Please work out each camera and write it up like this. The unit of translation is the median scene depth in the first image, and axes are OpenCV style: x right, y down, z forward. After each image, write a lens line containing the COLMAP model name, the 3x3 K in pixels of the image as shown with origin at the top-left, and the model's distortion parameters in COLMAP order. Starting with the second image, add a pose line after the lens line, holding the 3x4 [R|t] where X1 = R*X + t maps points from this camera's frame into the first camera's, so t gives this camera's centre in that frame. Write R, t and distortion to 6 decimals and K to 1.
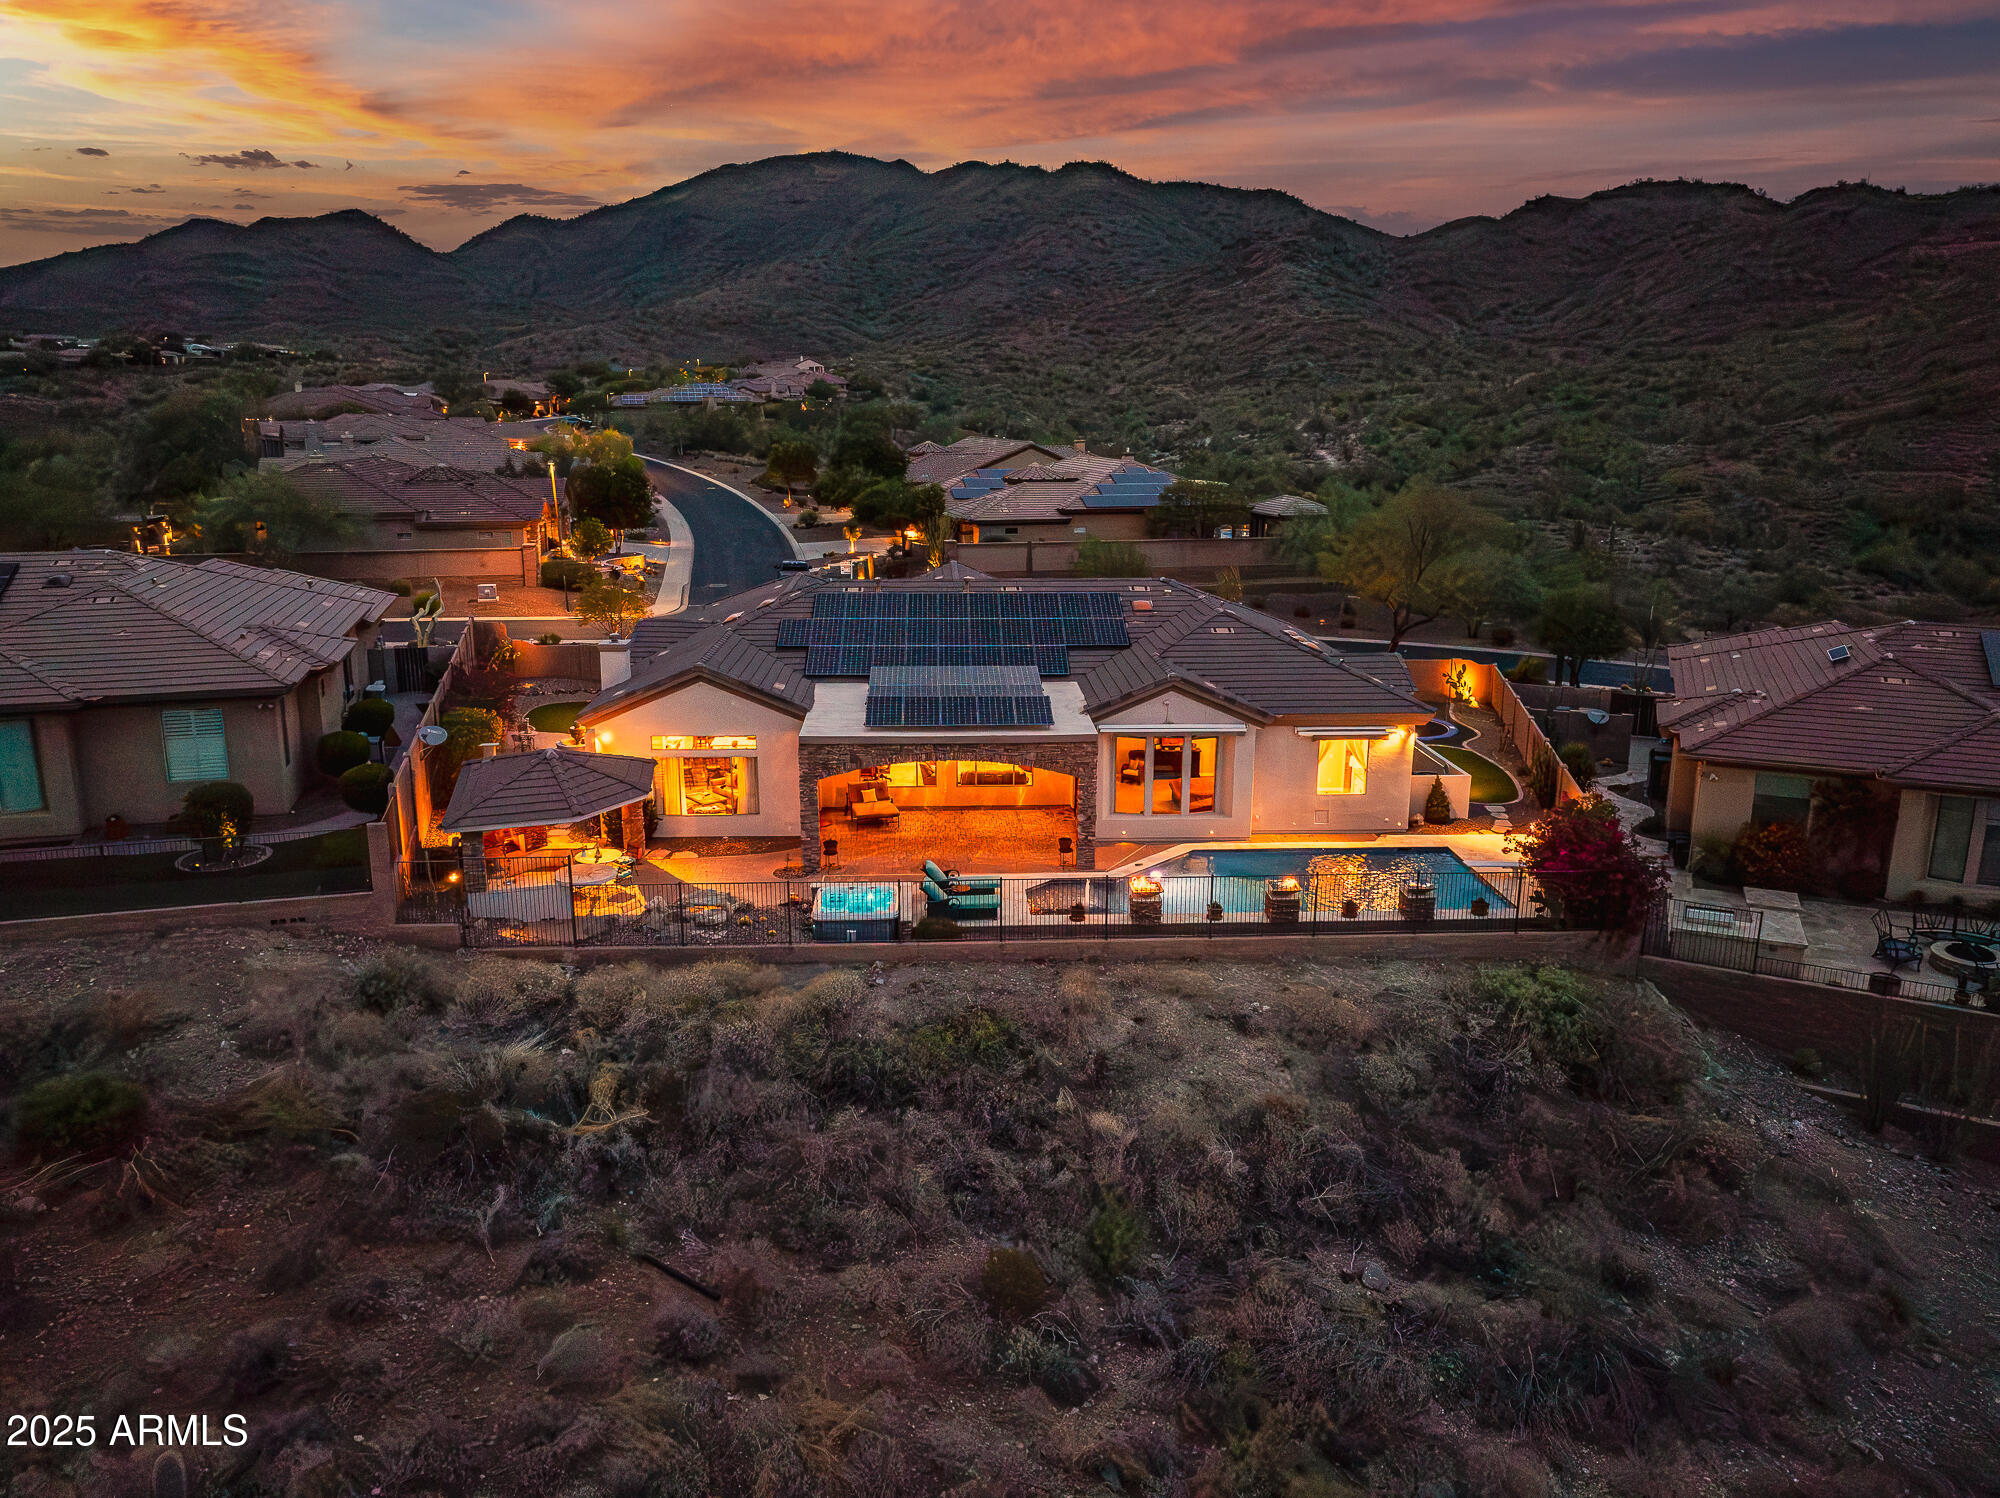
lens RADIAL K [[1414.3, 0, 993.4], [0, 1414.3, 745.8], [0, 0, 1]] dist [-0.040813, 0.002692]
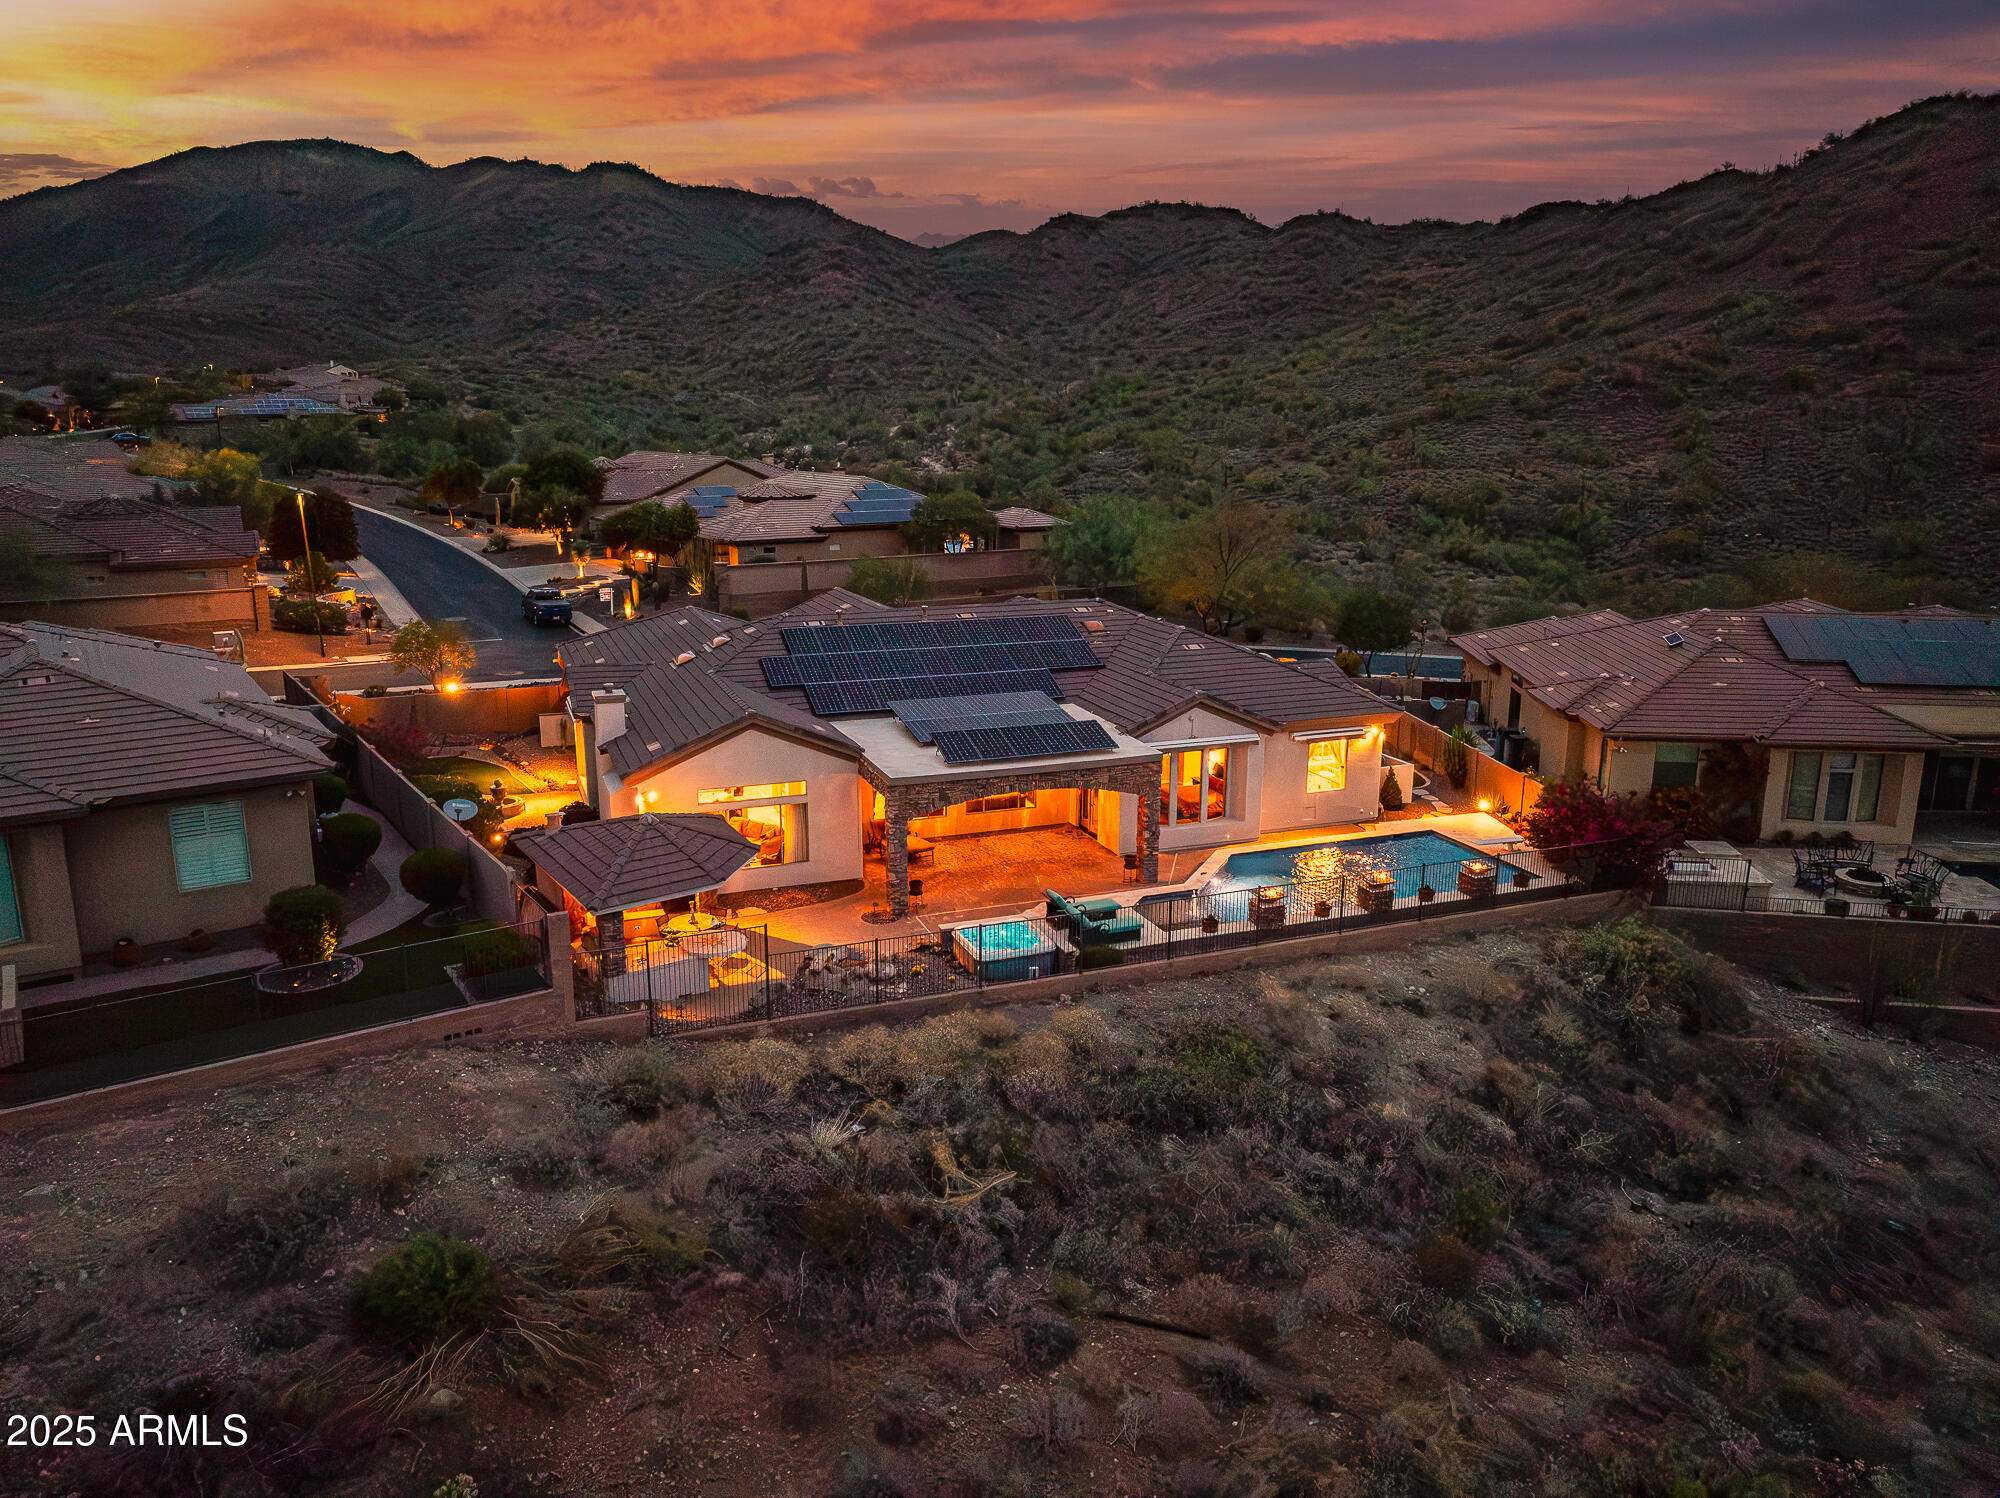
lens RADIAL K [[1410.3, 0, 998.2], [0, 1410.3, 741.1], [0, 0, 1]] dist [-0.036641, -0.000658]
pose [[0.947978, -0.071931, 0.310103, -0.349176], [0.073697, 0.997262, 0.006032, -0.031122], [-0.309687, 0.017135, 0.950684, 0.041436]]
